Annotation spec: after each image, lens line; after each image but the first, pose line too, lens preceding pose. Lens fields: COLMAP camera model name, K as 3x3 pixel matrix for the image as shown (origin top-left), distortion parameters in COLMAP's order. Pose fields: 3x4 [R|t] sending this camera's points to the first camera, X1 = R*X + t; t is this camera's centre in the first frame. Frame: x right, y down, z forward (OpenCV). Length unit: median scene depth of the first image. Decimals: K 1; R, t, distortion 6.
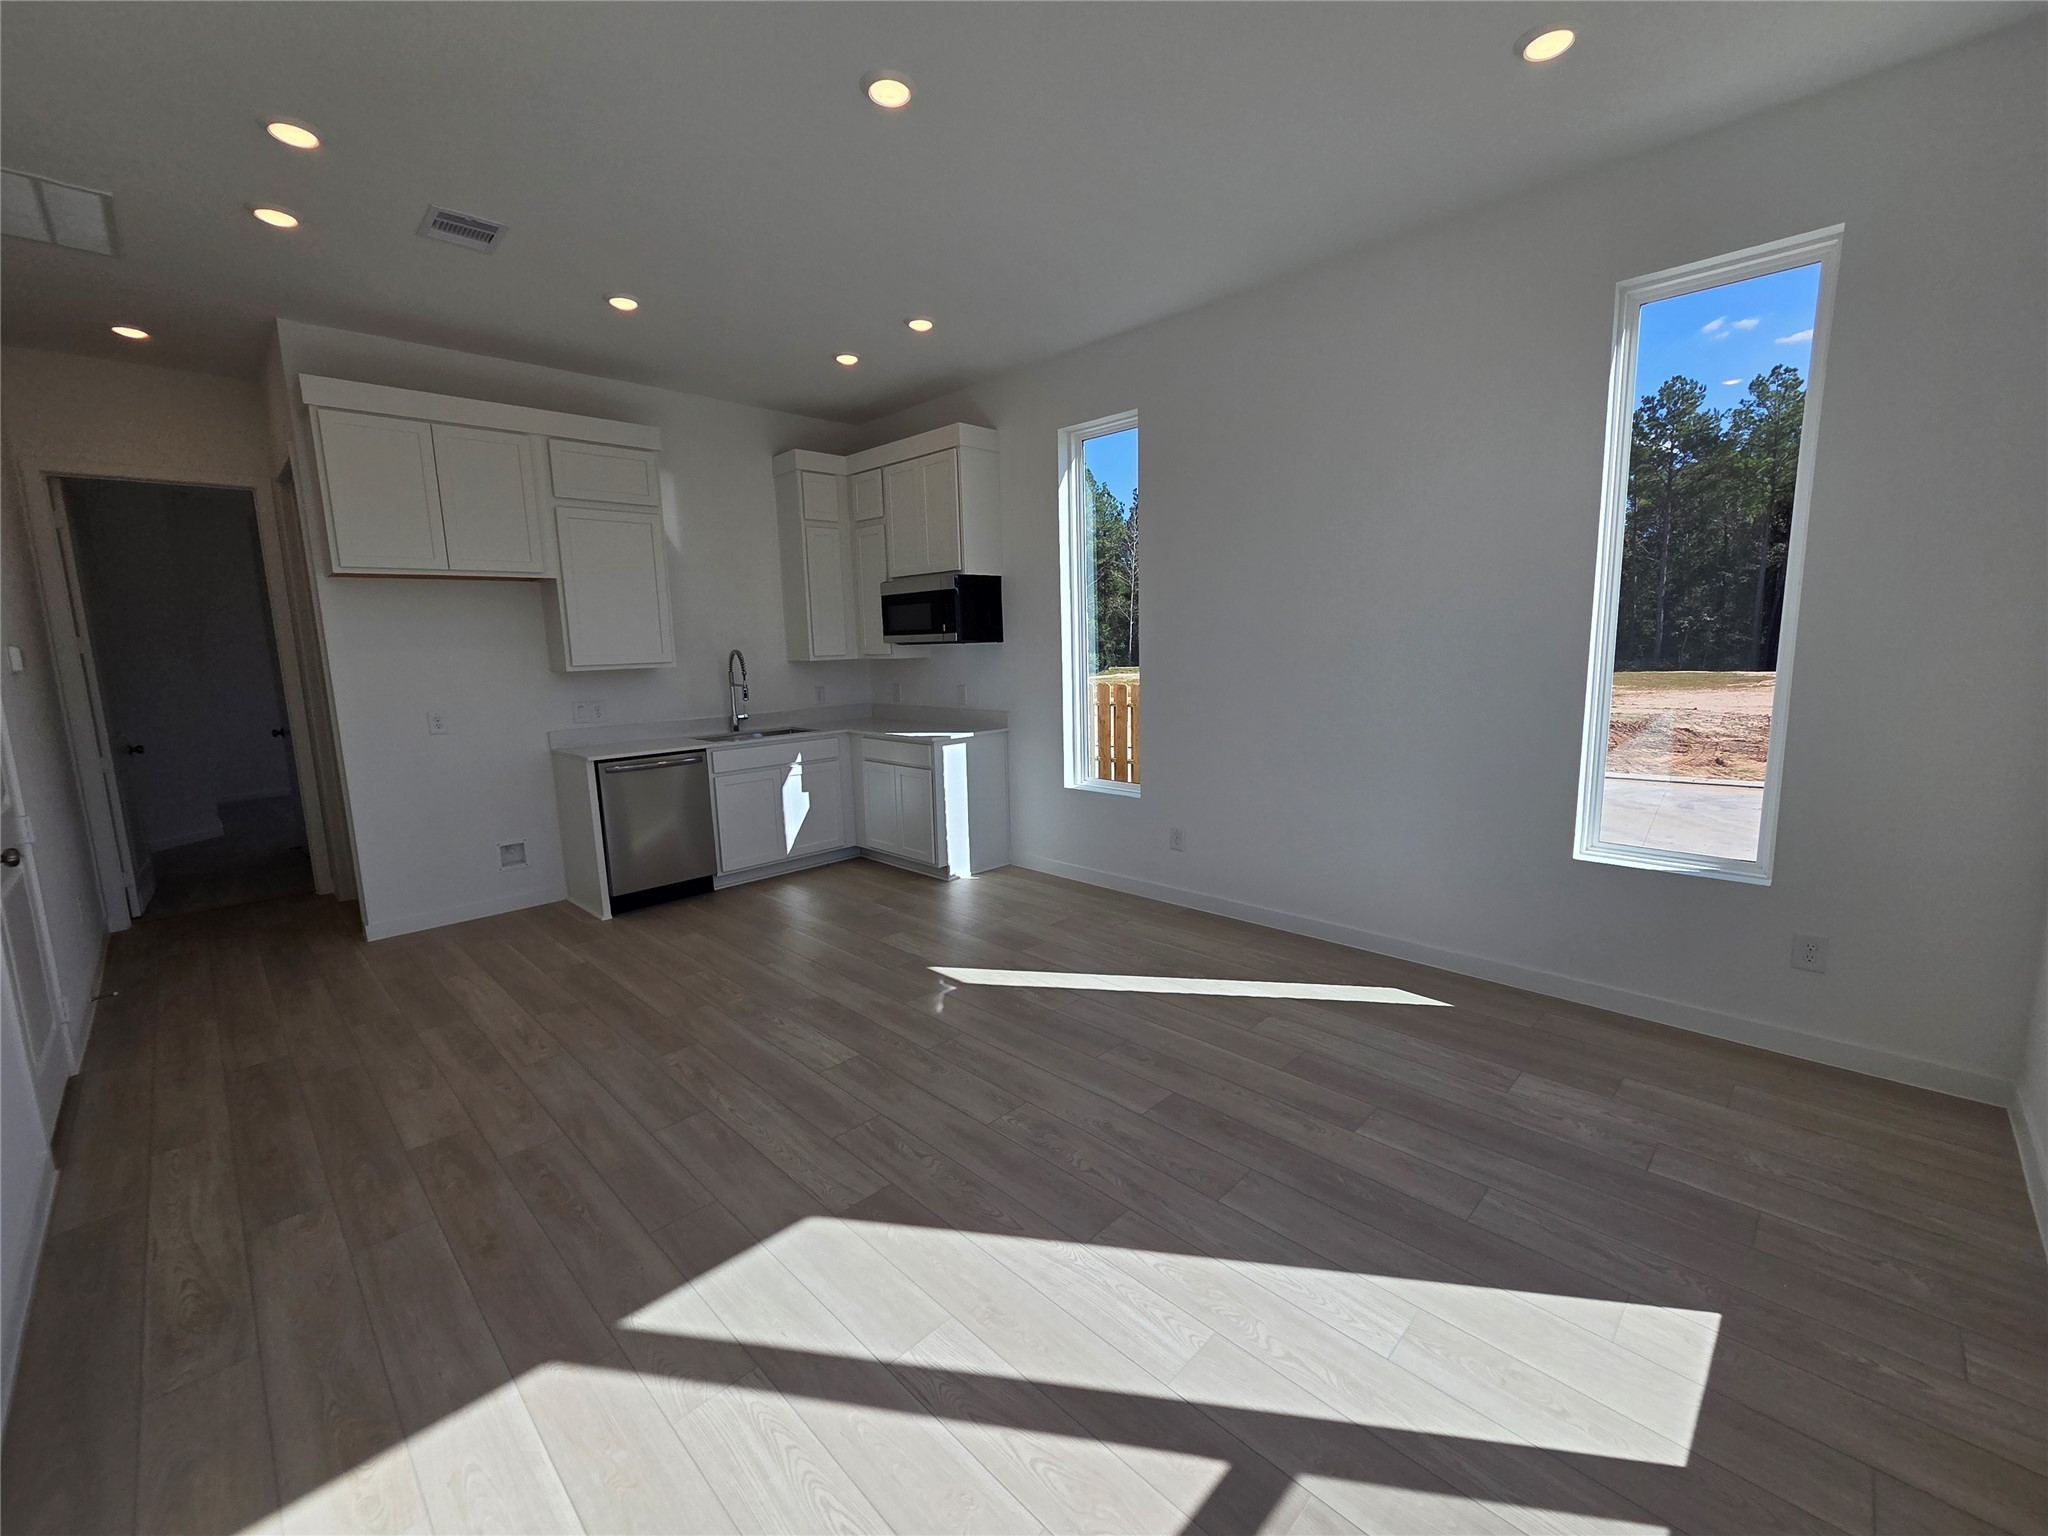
lens RADIAL K [[838.9, 0, 1028.0], [0, 838.9, 765.4], [0, 0, 1]] dist [0.005842, 0.000083]
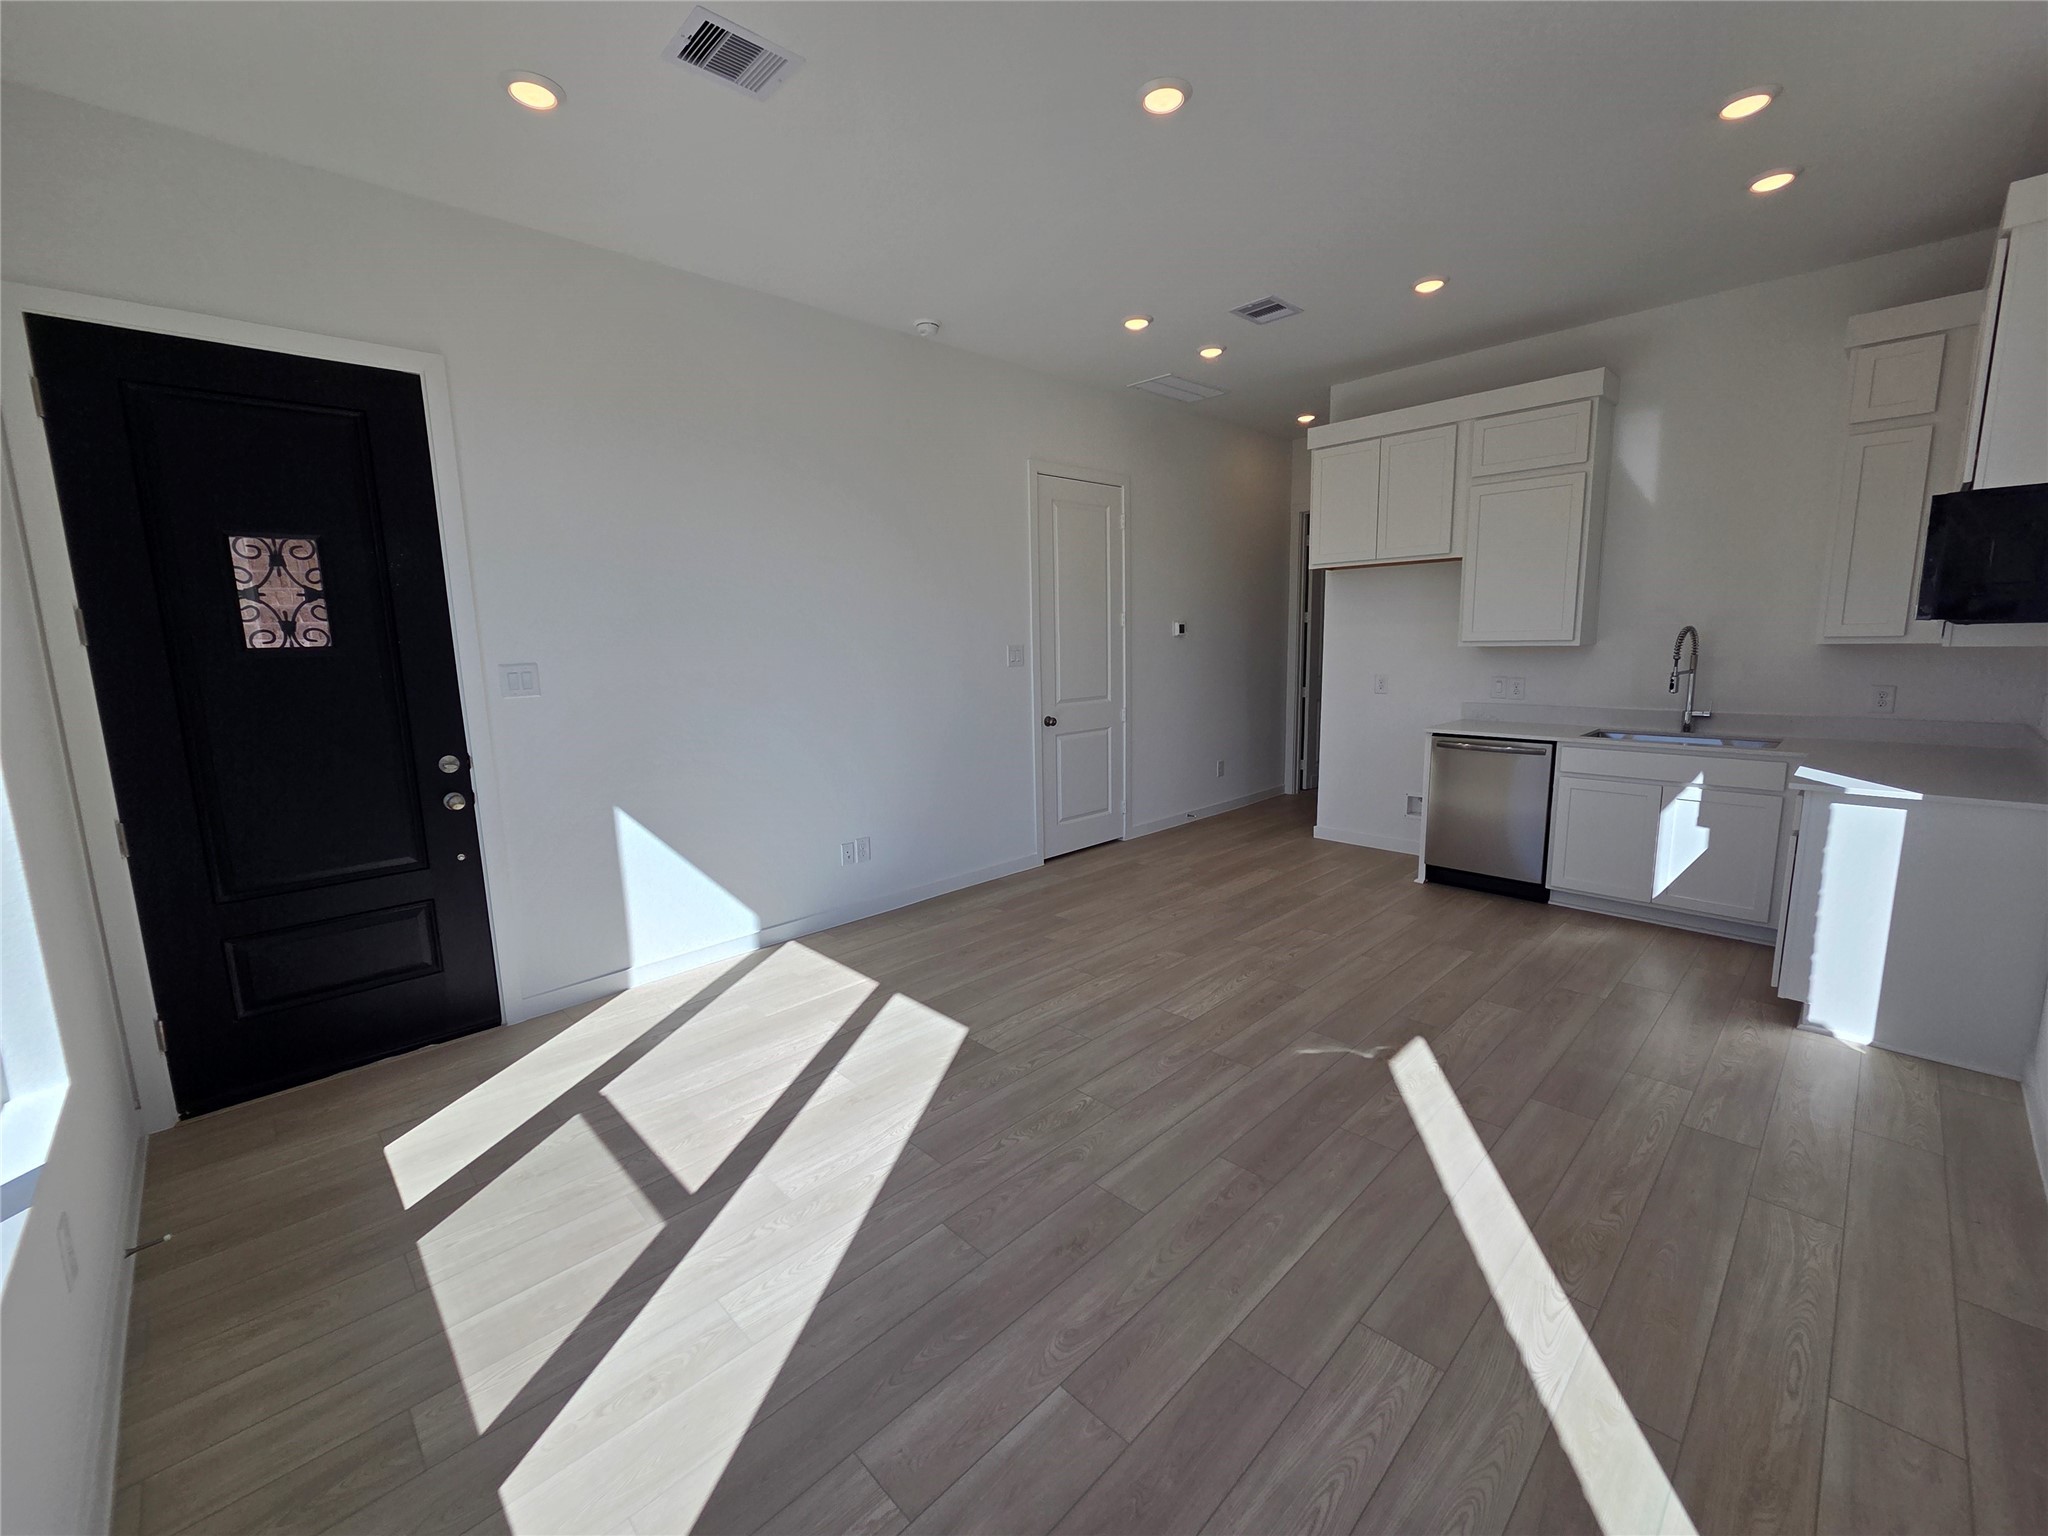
lens RADIAL K [[838.9, 0, 1032.9], [0, 838.9, 765.2], [0, 0, 1]] dist [0.005842, 0.000083]
pose [[-0.012057, 0.183309, -0.982981, 0.823451], [-0.126805, 0.974836, 0.183345, -0.148125], [0.991854, 0.126858, 0.011491, 0.775376]]
